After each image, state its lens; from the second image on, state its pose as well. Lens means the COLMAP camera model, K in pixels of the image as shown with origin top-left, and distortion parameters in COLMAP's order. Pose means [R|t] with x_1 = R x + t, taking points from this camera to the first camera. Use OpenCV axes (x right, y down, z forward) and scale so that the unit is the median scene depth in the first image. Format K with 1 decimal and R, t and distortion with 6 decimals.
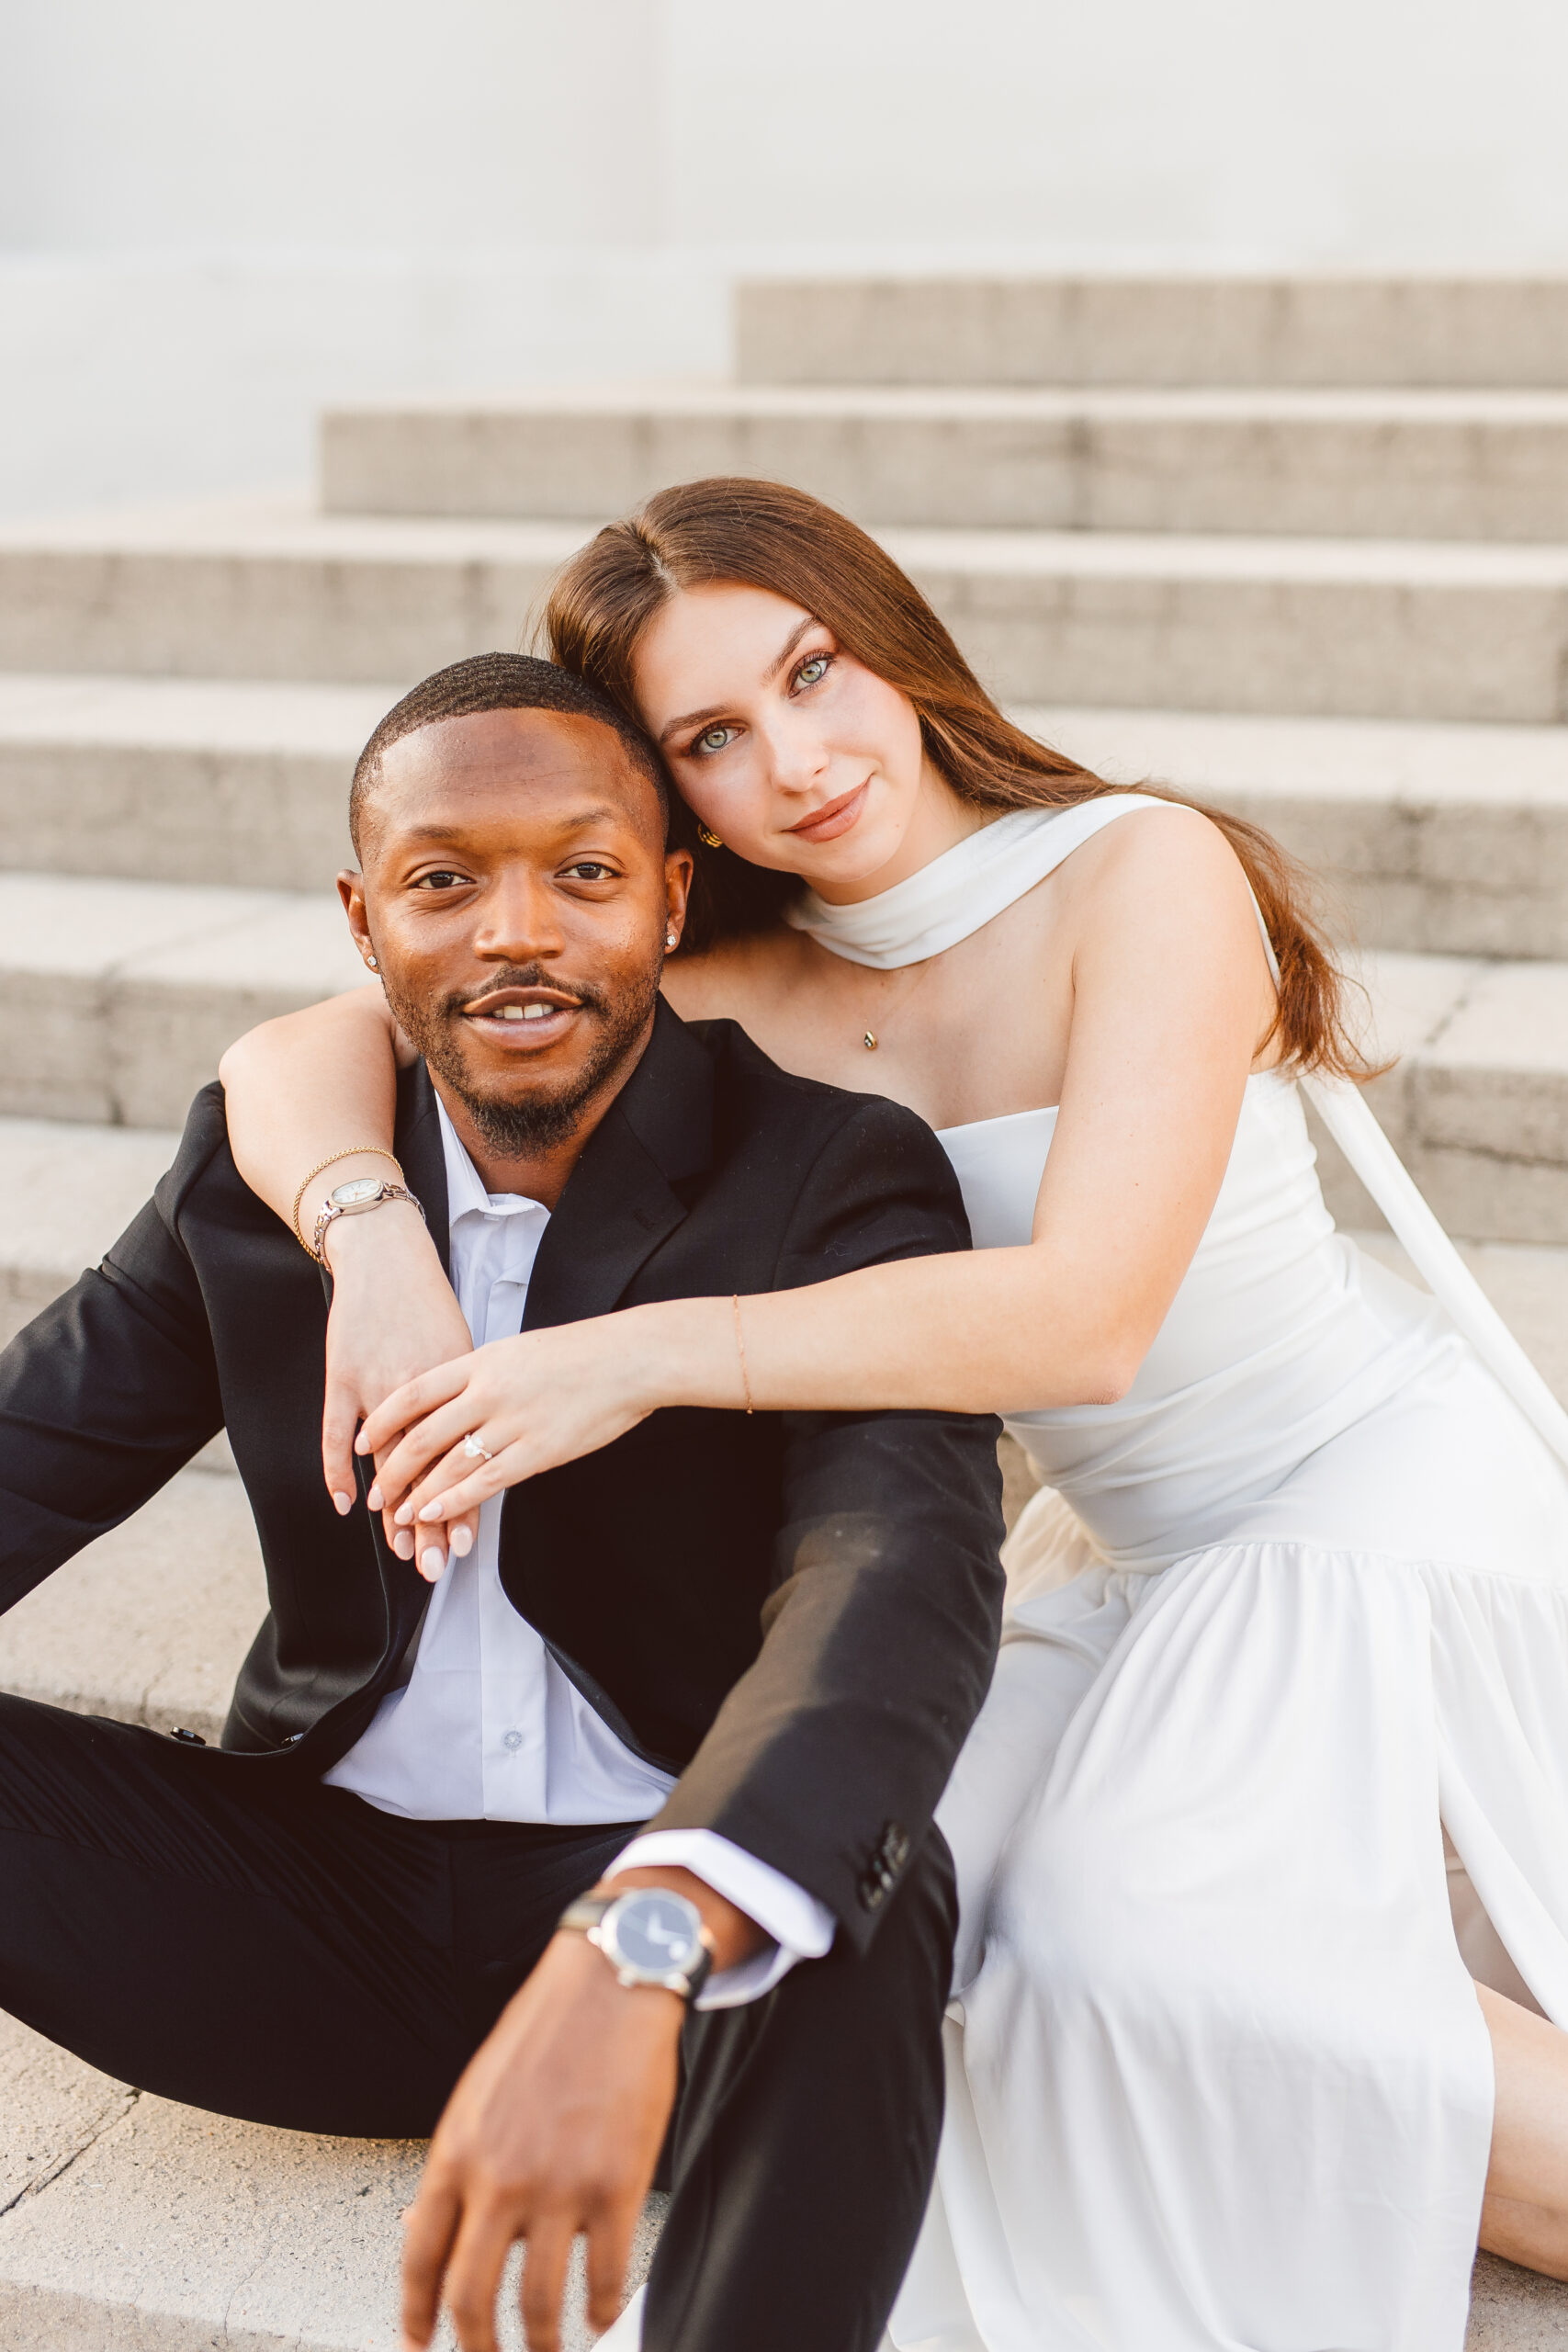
lens RADIAL K [[3609.8, 0, 784.0], [0, 3609.8, 1176.0], [0, 0, 1]] dist [-0.011687, -0.039278]
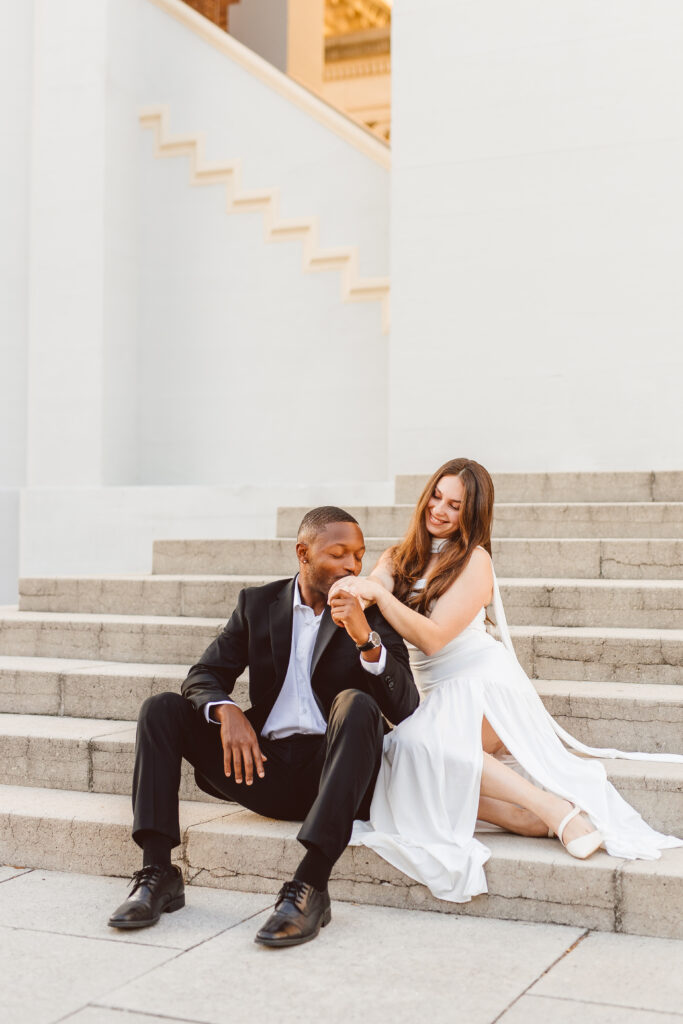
lens RADIAL K [[1571.8, 0, 341.5], [0, 1571.8, 512.0], [0, 0, 1]] dist [-0.011687, -0.039278]
pose [[0.996116, 0.001932, -0.088030, 0.100387], [-0.024471, 0.966450, -0.255687, 0.262206], [0.084583, 0.256848, 0.962743, -0.693682]]
